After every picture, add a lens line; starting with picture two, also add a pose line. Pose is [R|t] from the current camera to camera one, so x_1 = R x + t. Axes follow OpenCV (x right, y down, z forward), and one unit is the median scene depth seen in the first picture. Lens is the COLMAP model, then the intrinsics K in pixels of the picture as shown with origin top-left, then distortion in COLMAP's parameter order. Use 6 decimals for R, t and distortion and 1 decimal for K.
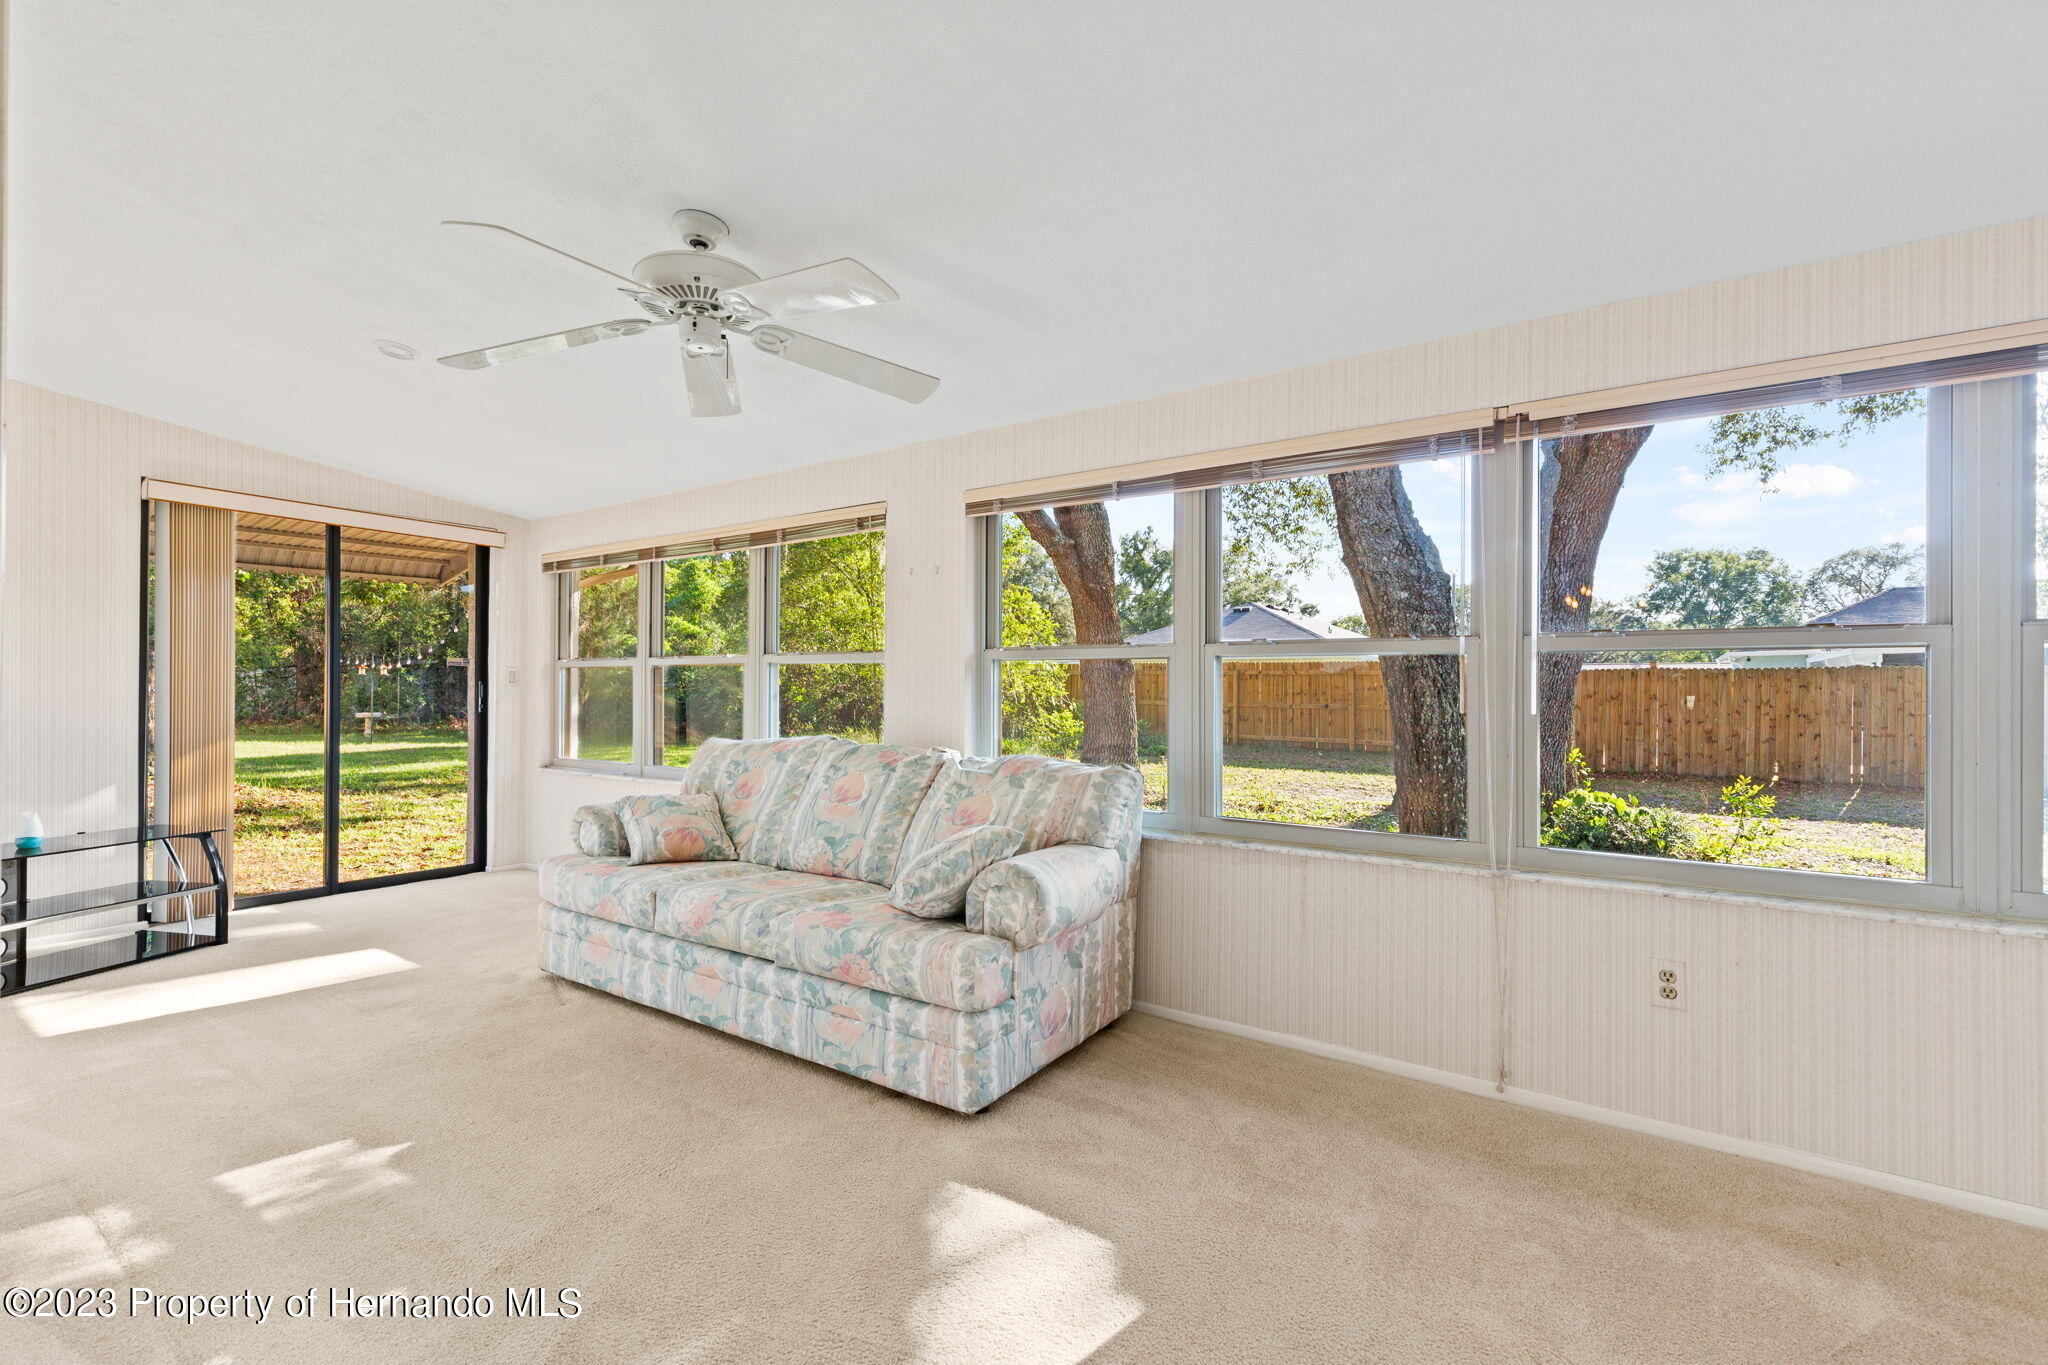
lens RADIAL K [[922.7, 0, 1013.5], [0, 922.7, 680.8], [0, 0, 1]] dist [0.005734, -0.000467]
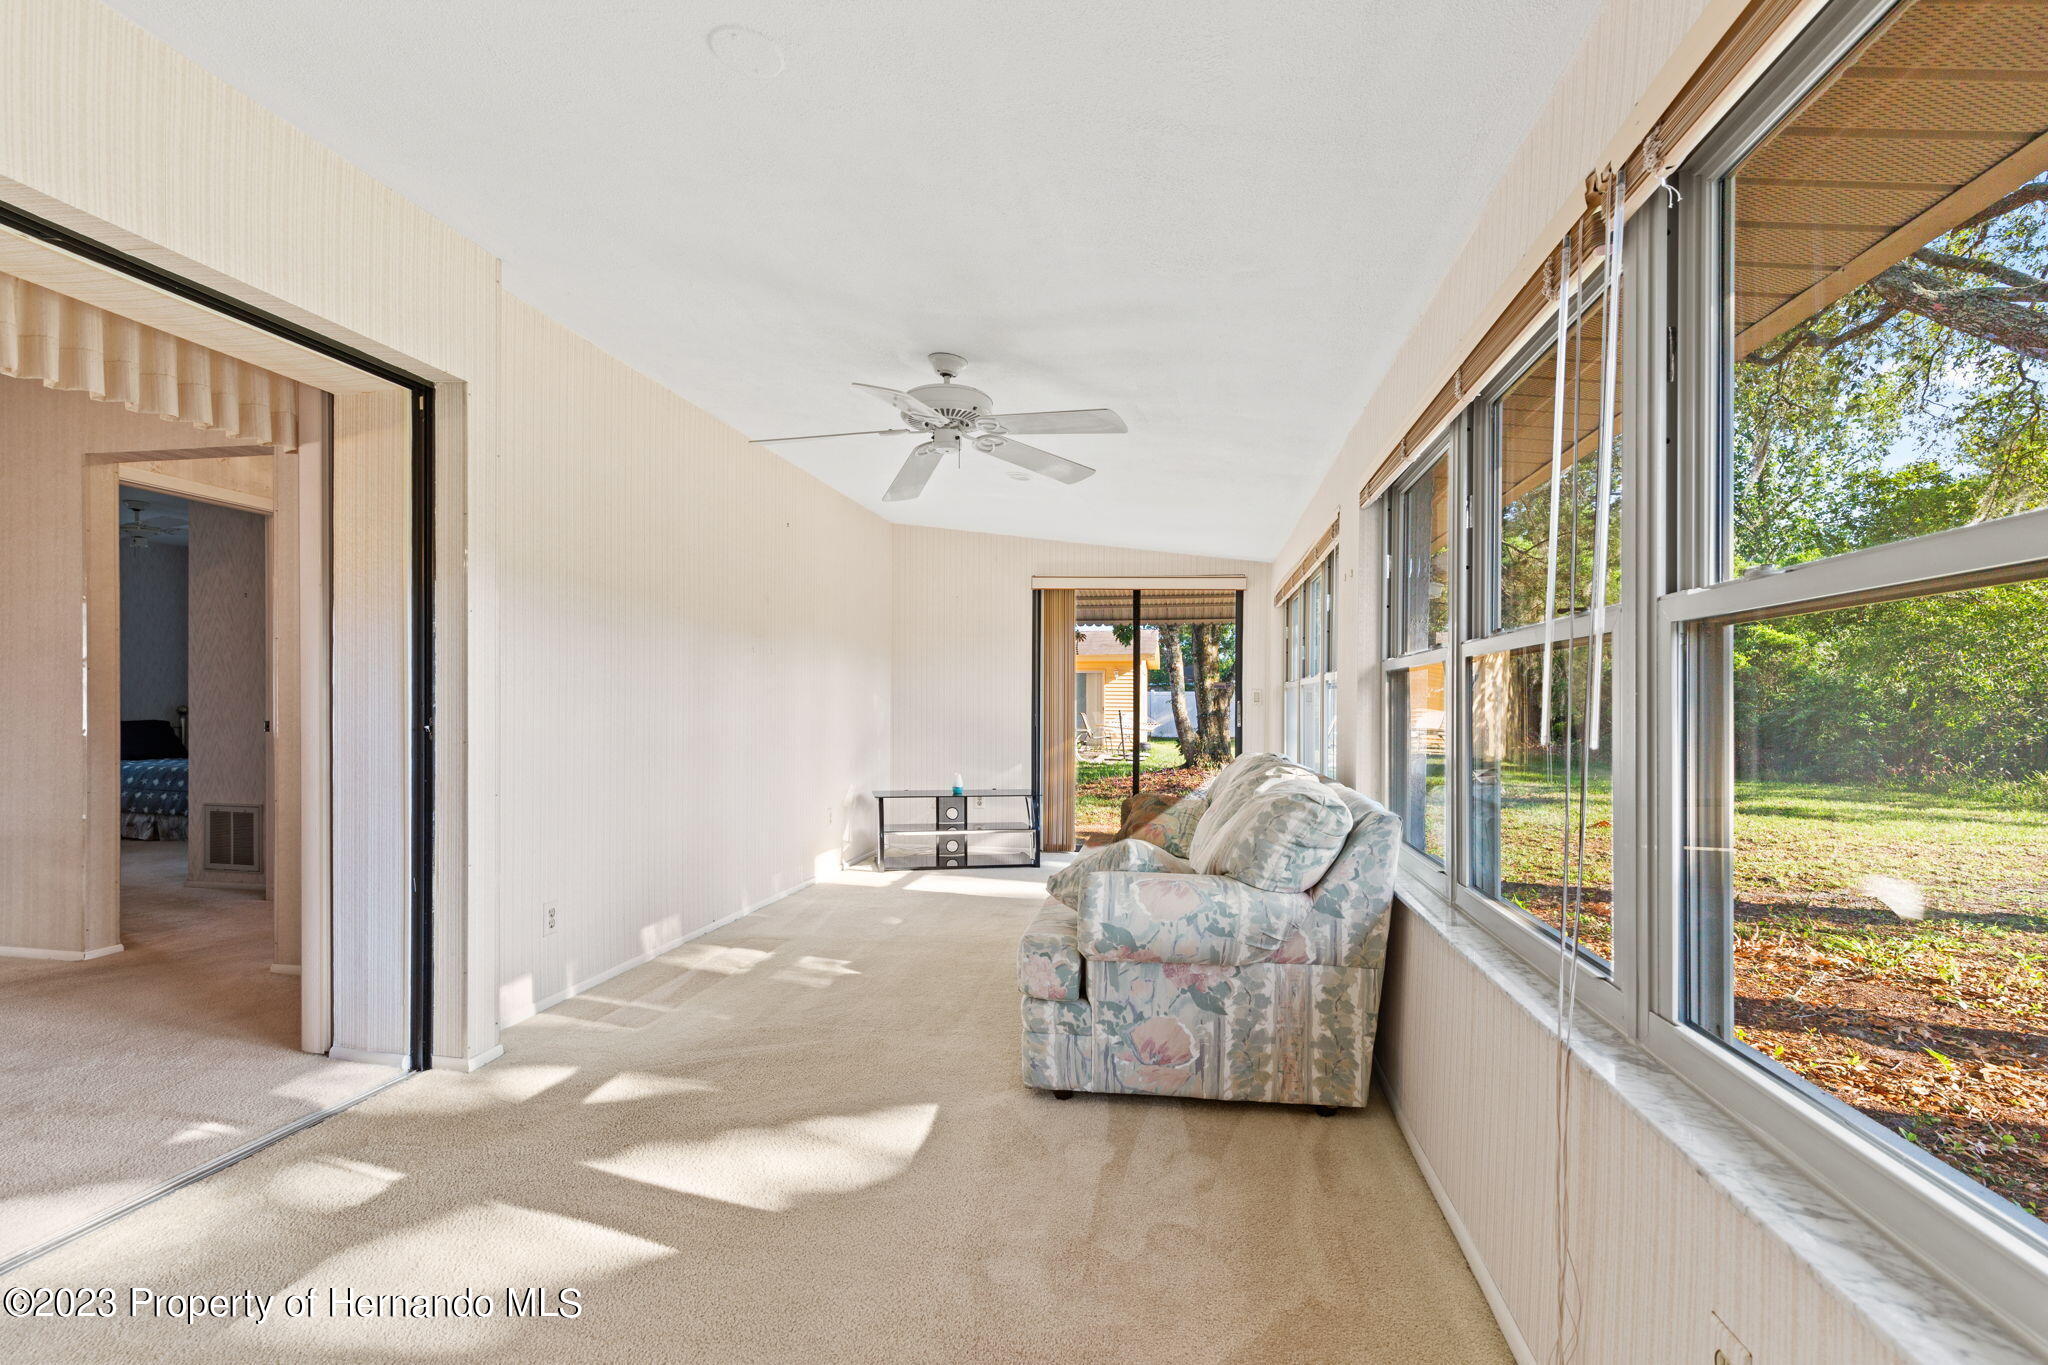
lens RADIAL K [[922.7, 0, 1026.2], [0, 922.7, 700.8], [0, 0, 1]] dist [0.005734, -0.000467]
pose [[0.442351, -0.002136, -0.896839, 0.767253], [-0.000753, 0.999996, -0.002753, 0.007861], [0.896842, 0.001893, 0.442348, 0.414704]]
